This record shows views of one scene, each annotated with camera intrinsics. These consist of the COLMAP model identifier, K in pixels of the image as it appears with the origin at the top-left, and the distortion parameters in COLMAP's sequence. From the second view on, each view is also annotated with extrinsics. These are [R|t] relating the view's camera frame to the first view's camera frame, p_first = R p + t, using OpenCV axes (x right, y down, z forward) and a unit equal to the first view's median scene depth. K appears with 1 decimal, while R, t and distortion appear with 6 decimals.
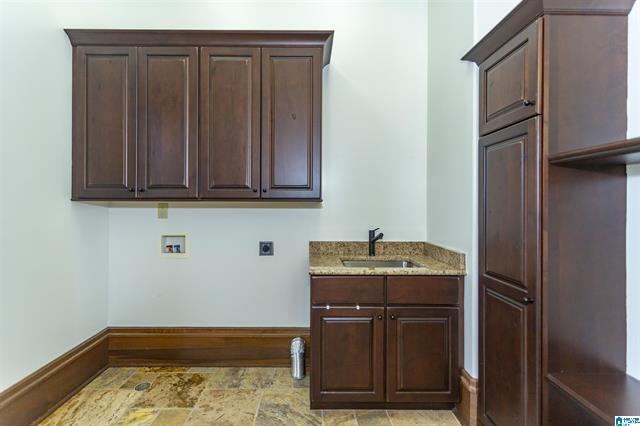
lens RADIAL K [[302.5, 0, 307.7], [0, 302.5, 204.0], [0, 0, 1]] dist [-0.001340, 0.001346]
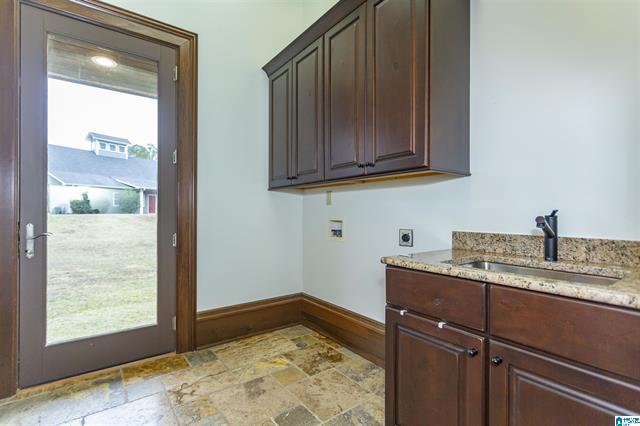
lens RADIAL K [[302.5, 0, 319.3], [0, 302.5, 213.9], [0, 0, 1]] dist [-0.001340, 0.001346]
pose [[0.595685, 0.000757, -0.803218, 0.427505], [0.000260, 0.999999, 0.001135, 0.087747], [0.803218, -0.000886, 0.595685, 0.339610]]
